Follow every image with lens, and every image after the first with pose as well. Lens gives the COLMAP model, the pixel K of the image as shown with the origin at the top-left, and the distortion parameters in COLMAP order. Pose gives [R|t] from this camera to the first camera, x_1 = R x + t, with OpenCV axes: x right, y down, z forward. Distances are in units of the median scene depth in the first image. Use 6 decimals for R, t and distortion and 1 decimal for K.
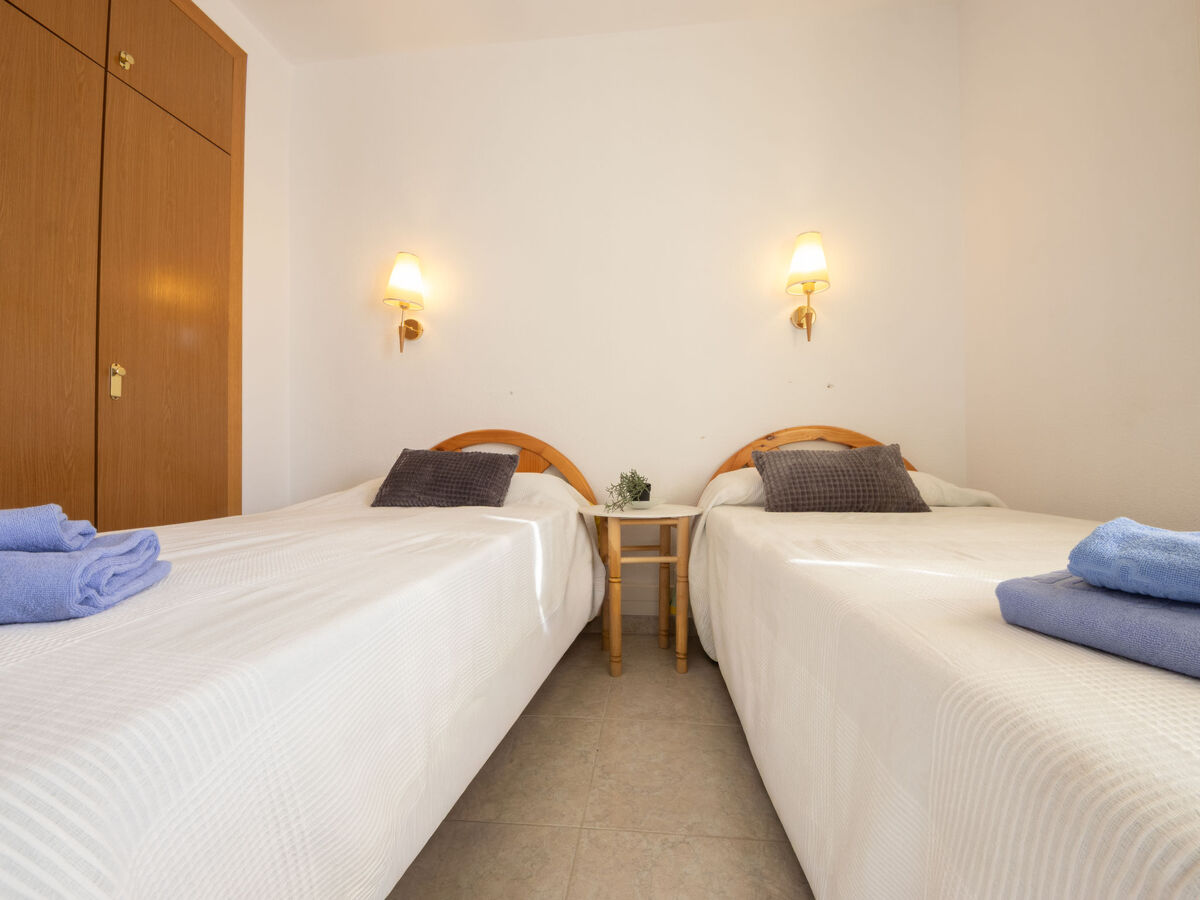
lens RADIAL K [[541.2, 0, 600.8], [0, 541.2, 439.7], [0, 0, 1]] dist [0.011178, -0.009665]
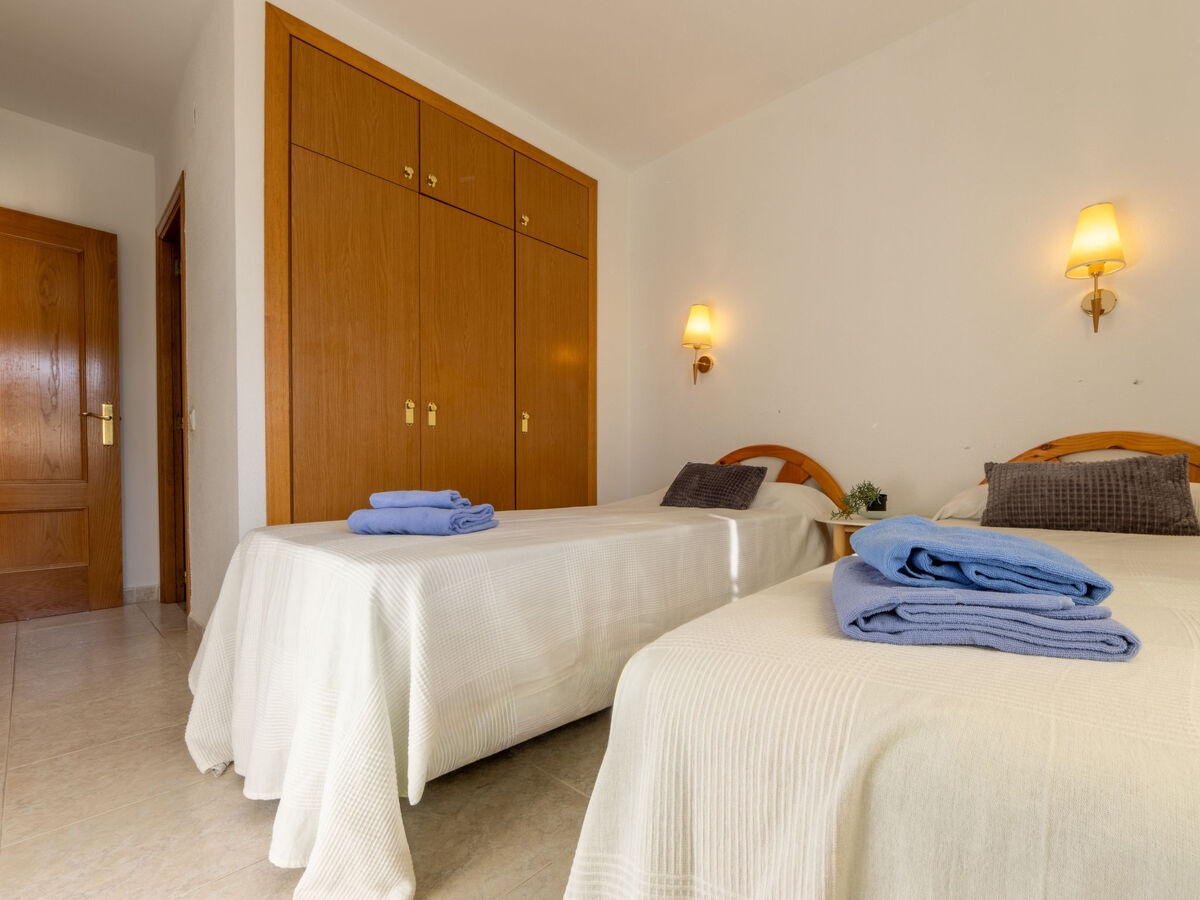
lens RADIAL K [[516.9, 0, 600.7], [0, 516.9, 458.7], [0, 0, 1]] dist [0.003098, -0.004065]
pose [[0.795040, -0.011908, -0.606439, 0.238726], [0.019660, 0.999788, 0.006143, -0.004223], [0.606238, -0.016807, 0.795106, -0.105308]]
